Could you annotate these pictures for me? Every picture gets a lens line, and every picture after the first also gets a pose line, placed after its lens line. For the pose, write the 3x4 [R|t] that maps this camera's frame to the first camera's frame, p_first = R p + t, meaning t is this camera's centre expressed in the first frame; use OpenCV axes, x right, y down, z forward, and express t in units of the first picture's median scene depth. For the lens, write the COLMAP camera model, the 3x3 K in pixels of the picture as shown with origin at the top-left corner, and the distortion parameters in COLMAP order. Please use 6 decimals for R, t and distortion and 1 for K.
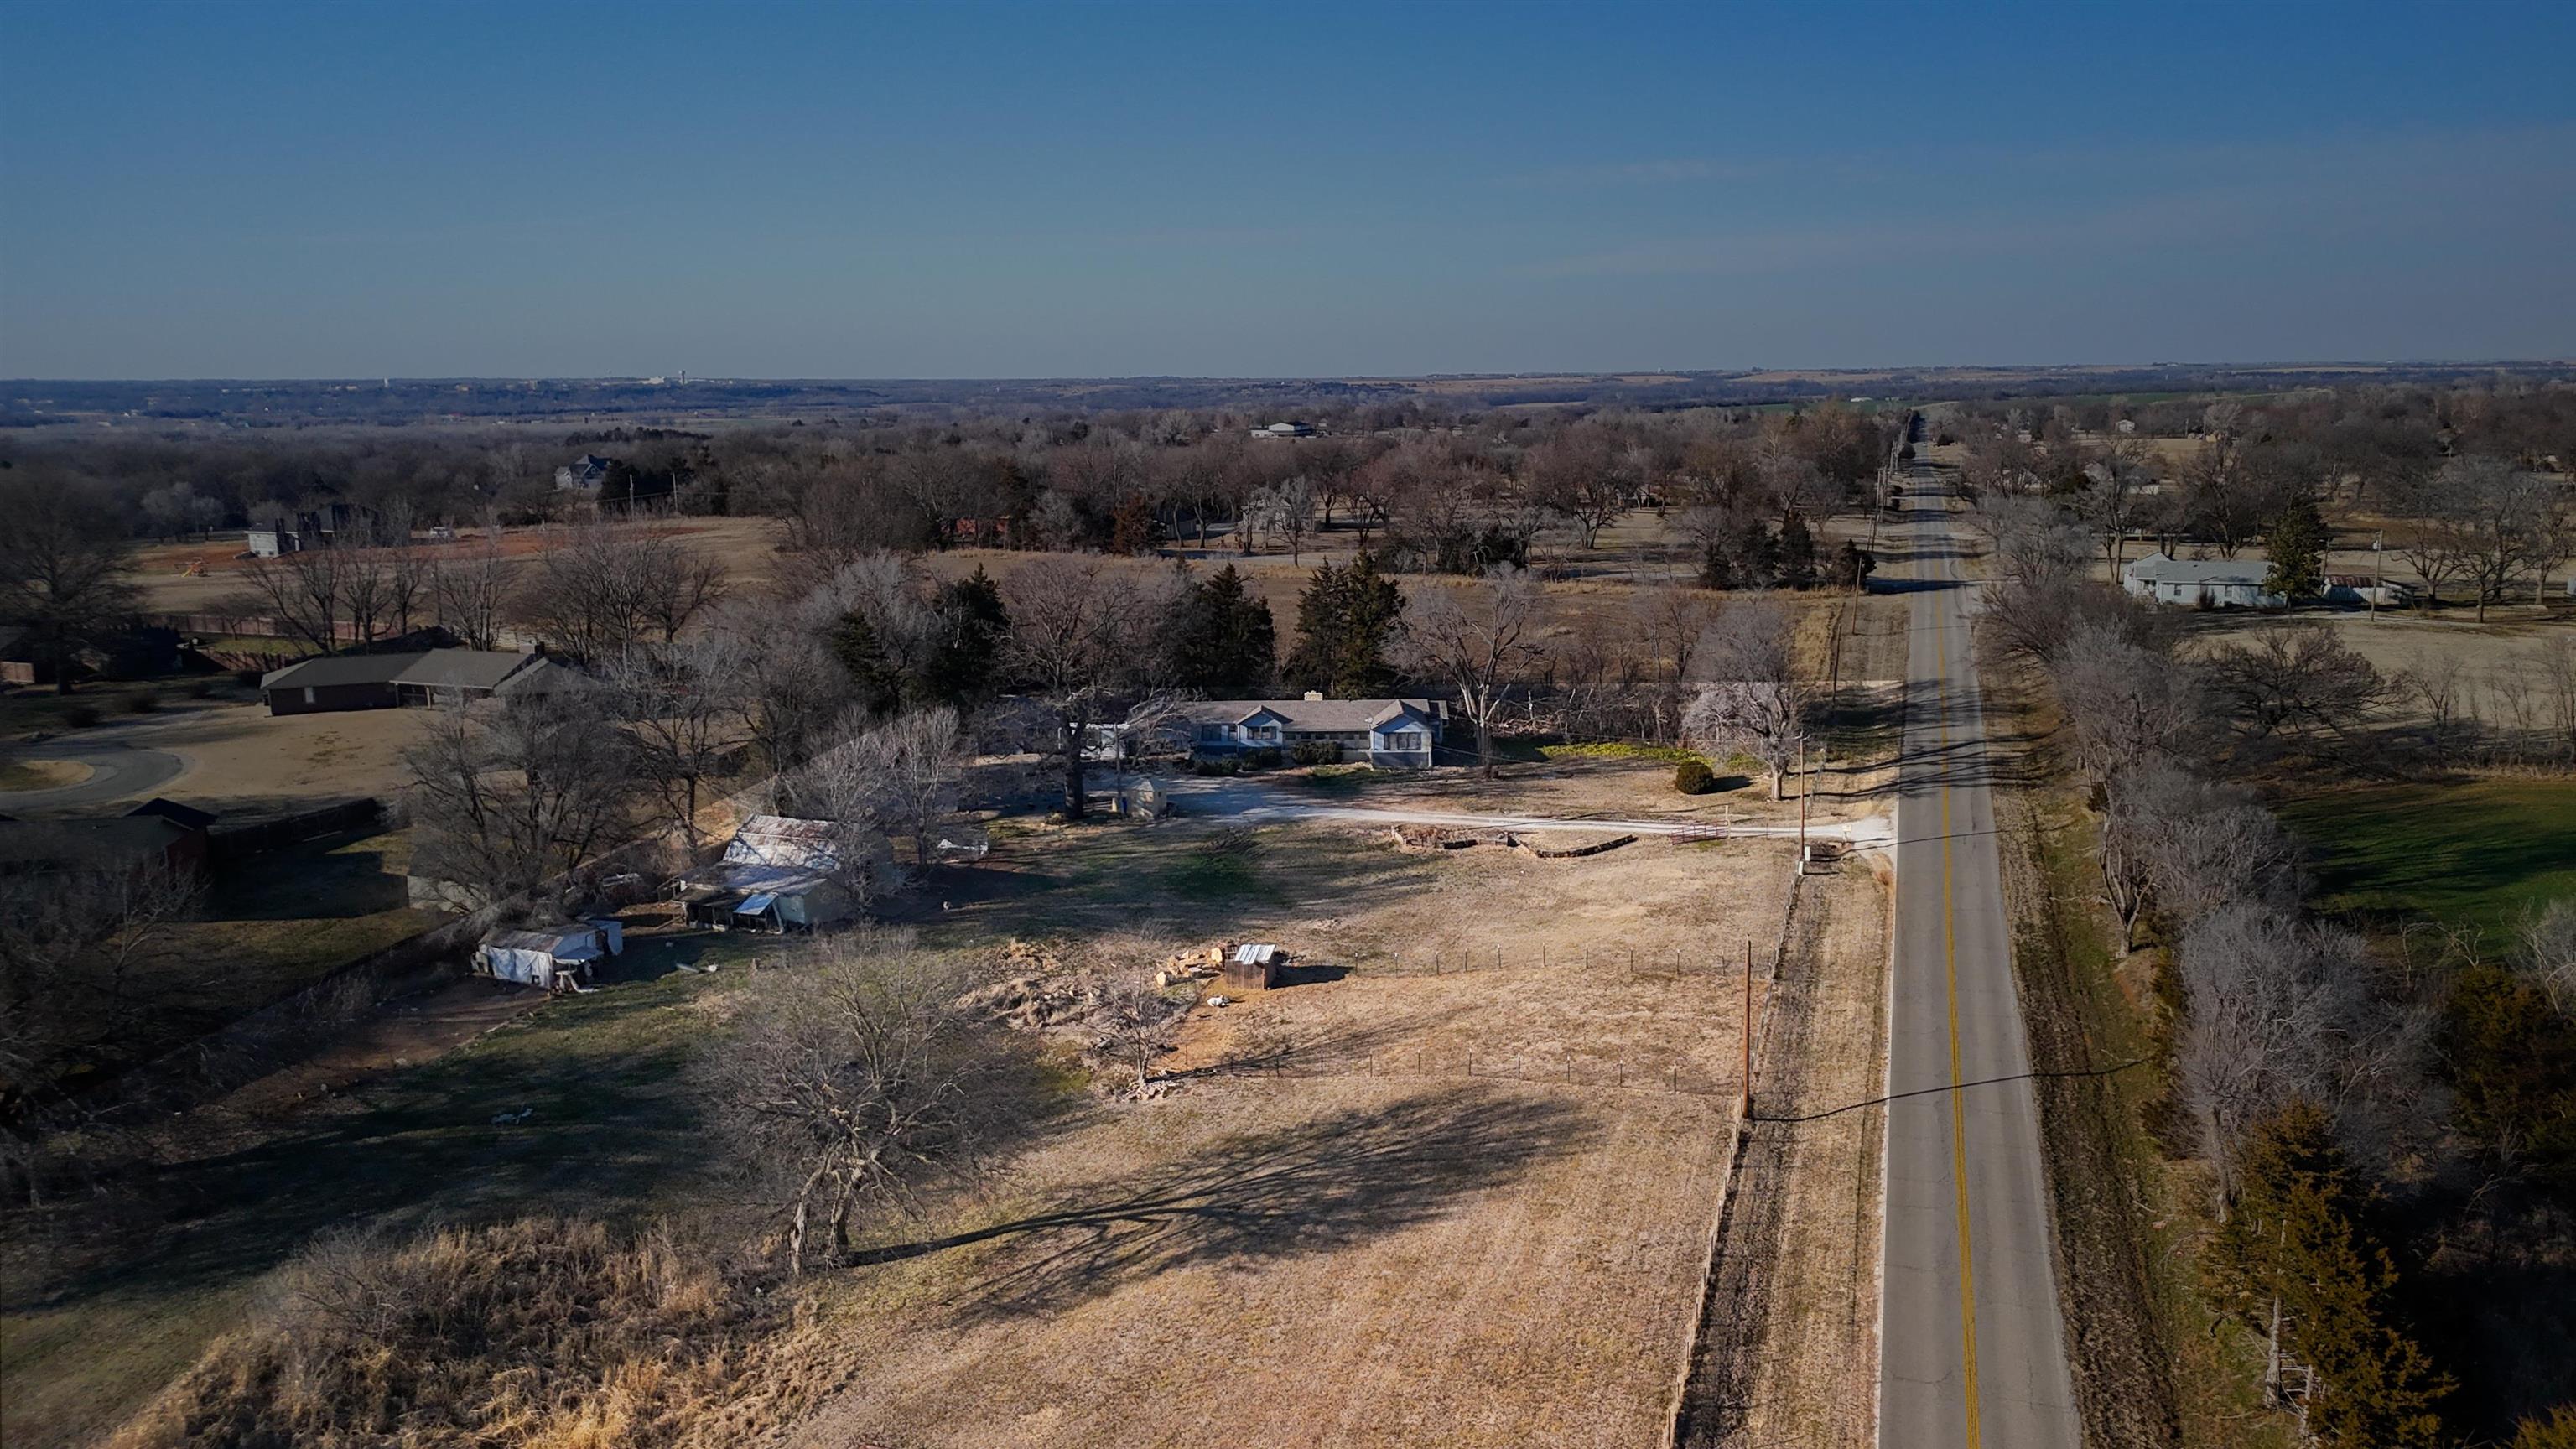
lens RADIAL K [[1911.6, 0, 1296.4], [0, 1911.6, 733.1], [0, 0, 1]] dist [0.082823, -0.095071]
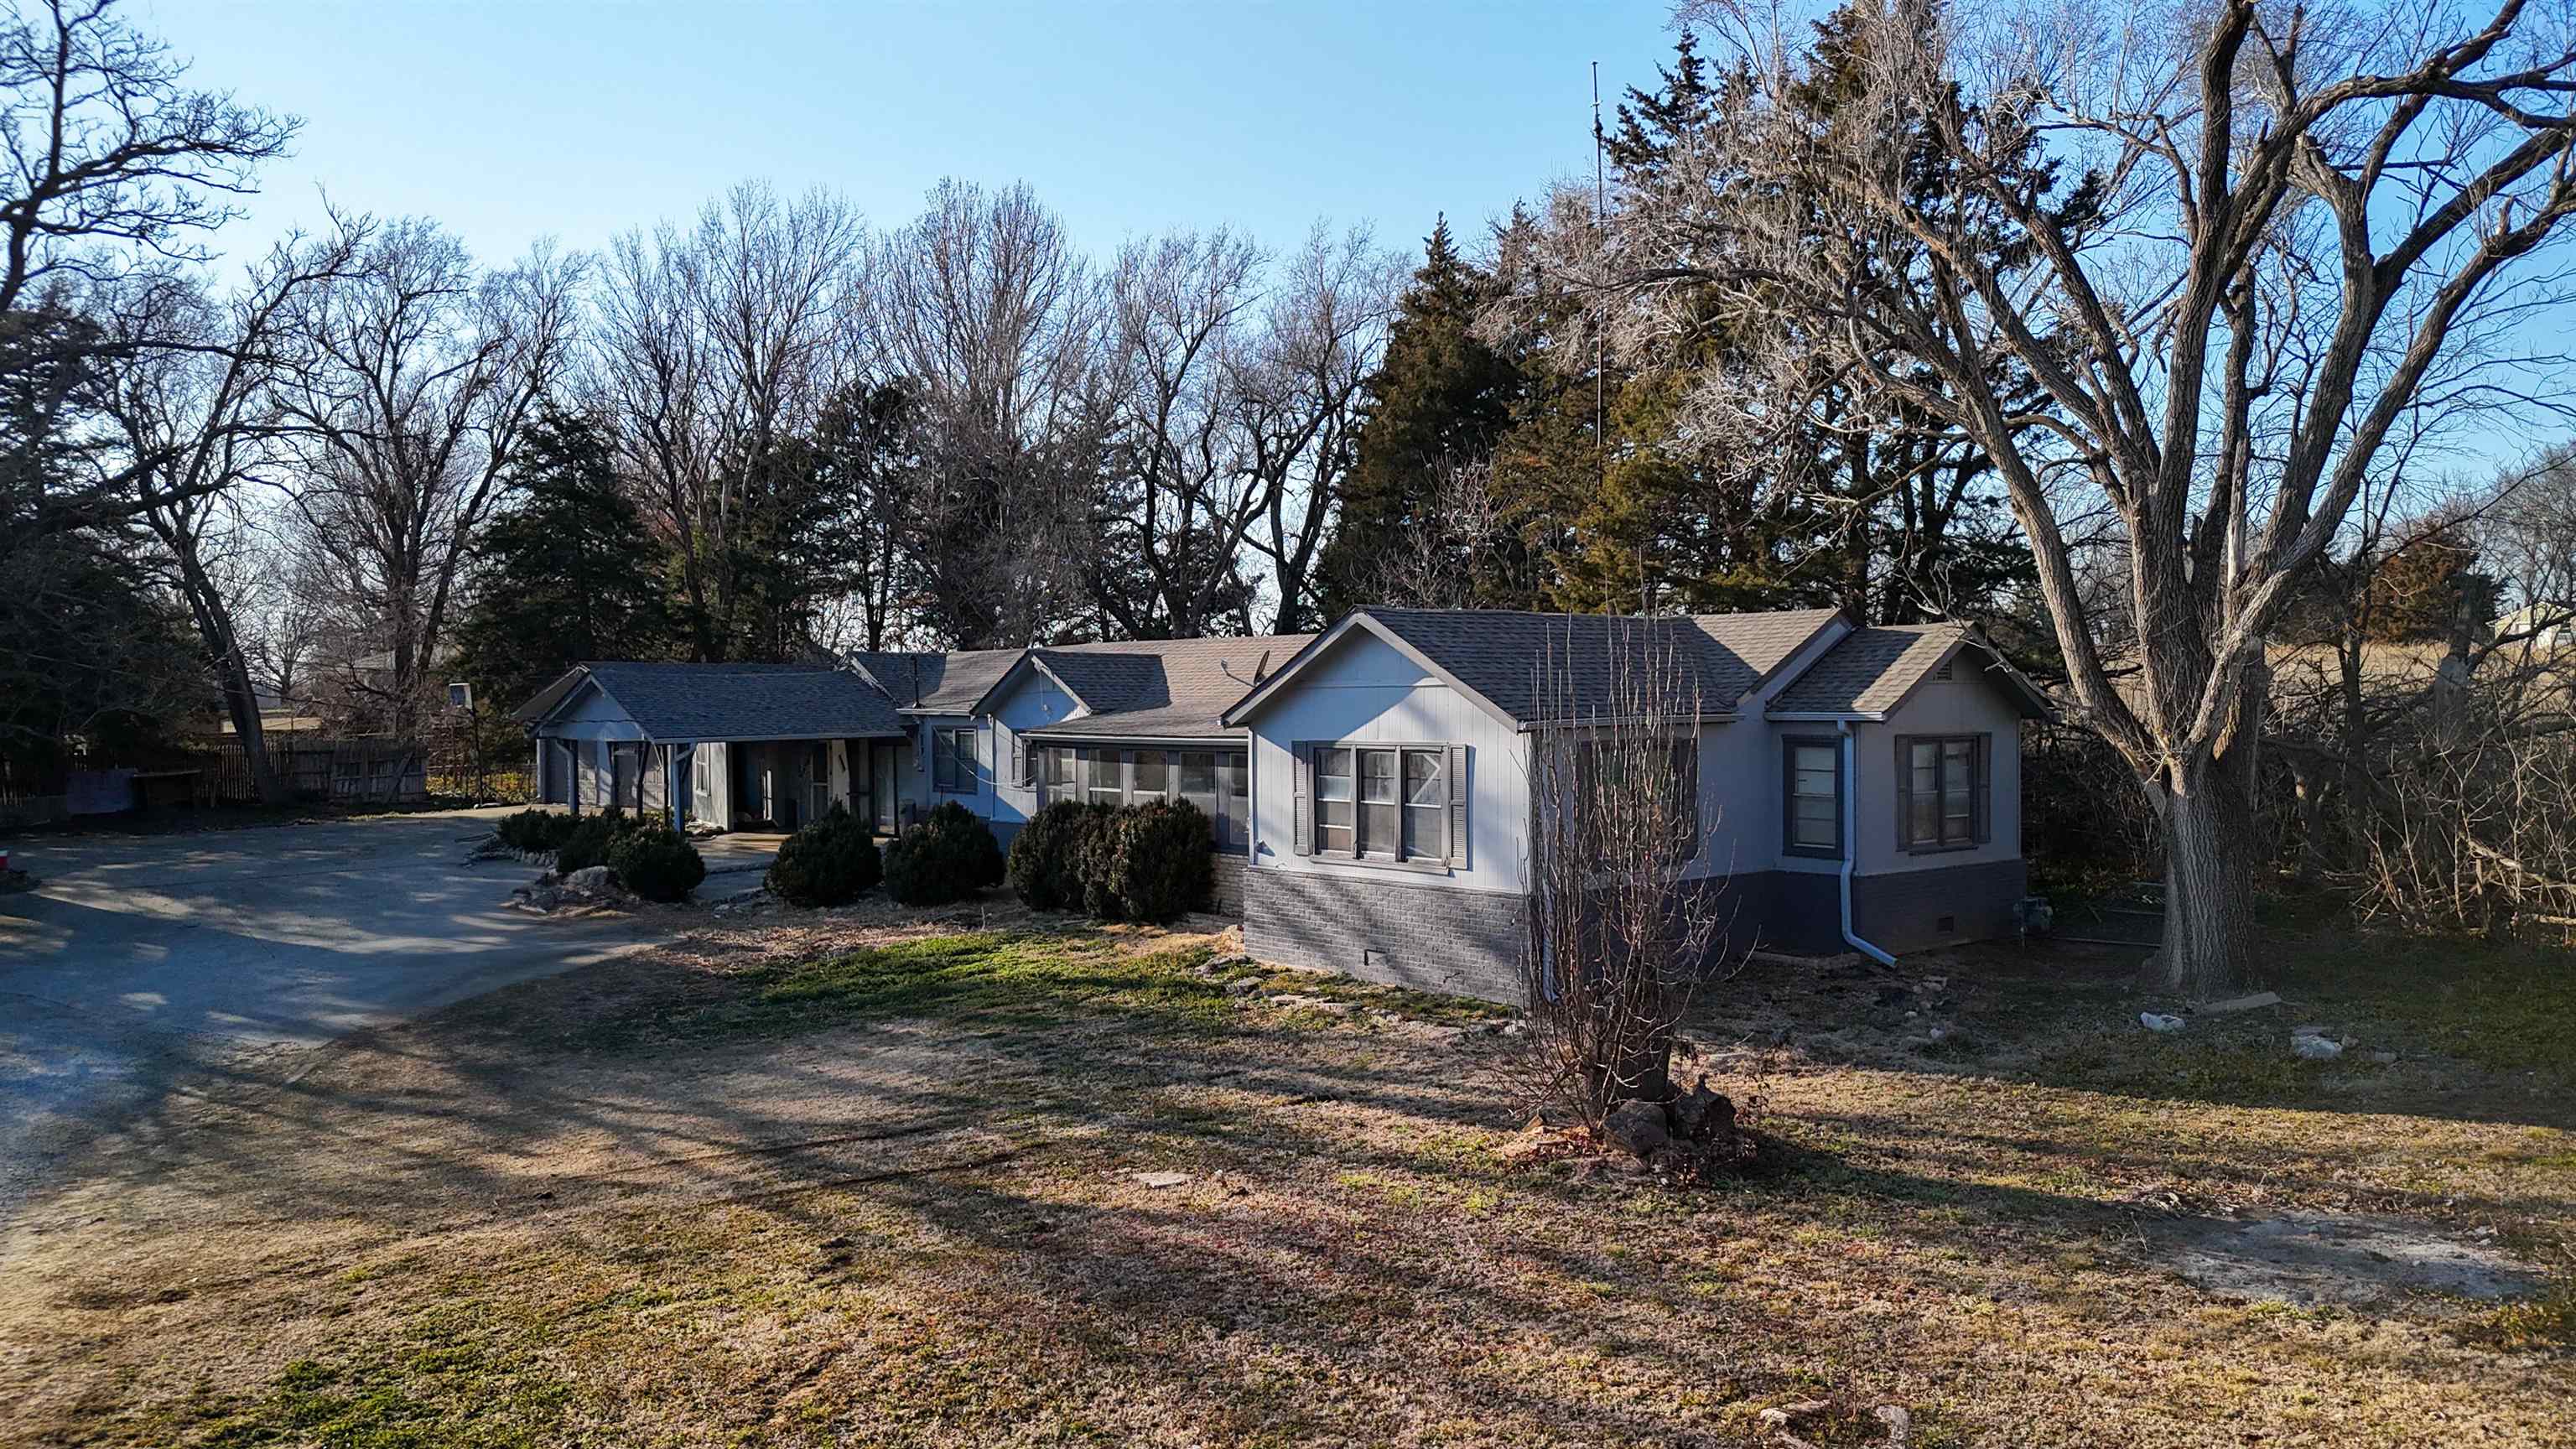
lens RADIAL K [[1911.6, 0, 1296.4], [0, 1911.6, 733.1], [0, 0, 1]] dist [0.082823, -0.095071]
pose [[0.651629, 0.017832, -0.758329, 0.163608], [-0.147526, 0.983613, -0.103639, 0.015082], [0.744054, 0.179407, 0.643581, 0.896036]]
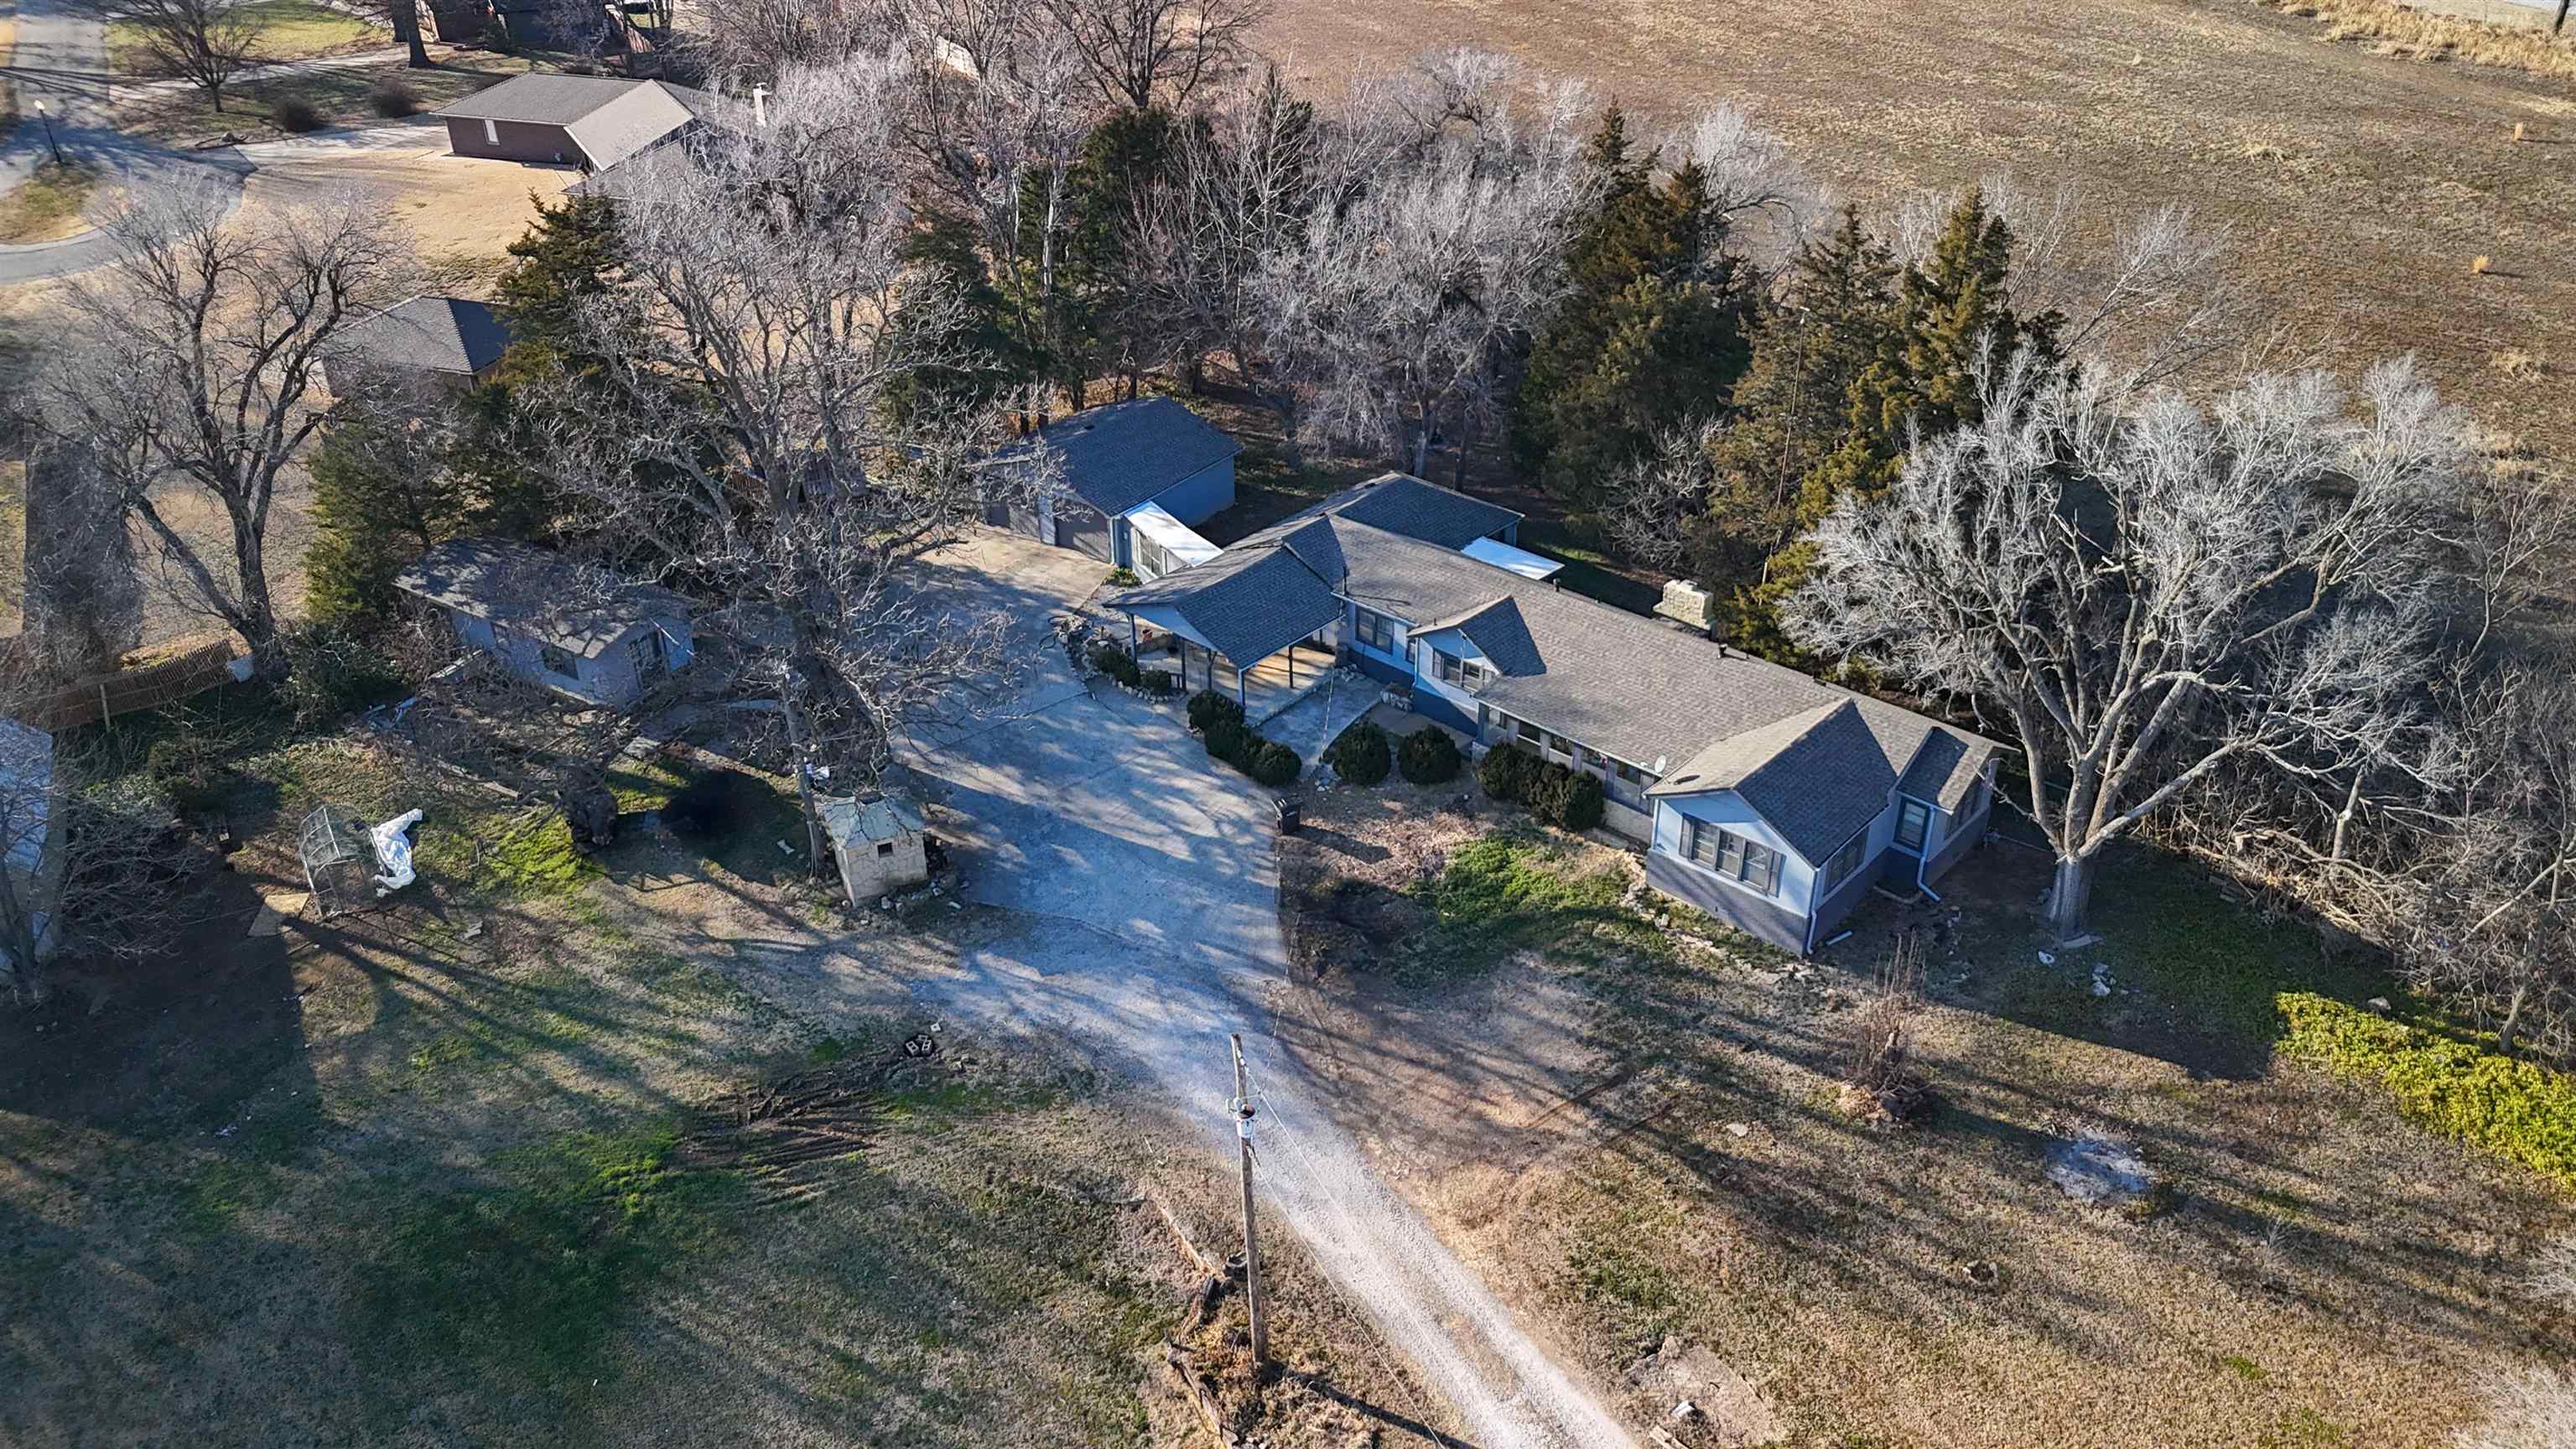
lens RADIAL K [[1950.1, 0, 1232.8], [0, 1950.1, 728.7], [0, 0, 1]] dist [0.006168, 0.002118]
pose [[0.721816, 0.347889, -0.598293, 0.189721], [-0.115673, 0.912962, 0.391306, -0.140248], [0.682350, -0.213245, 0.699232, 0.702450]]
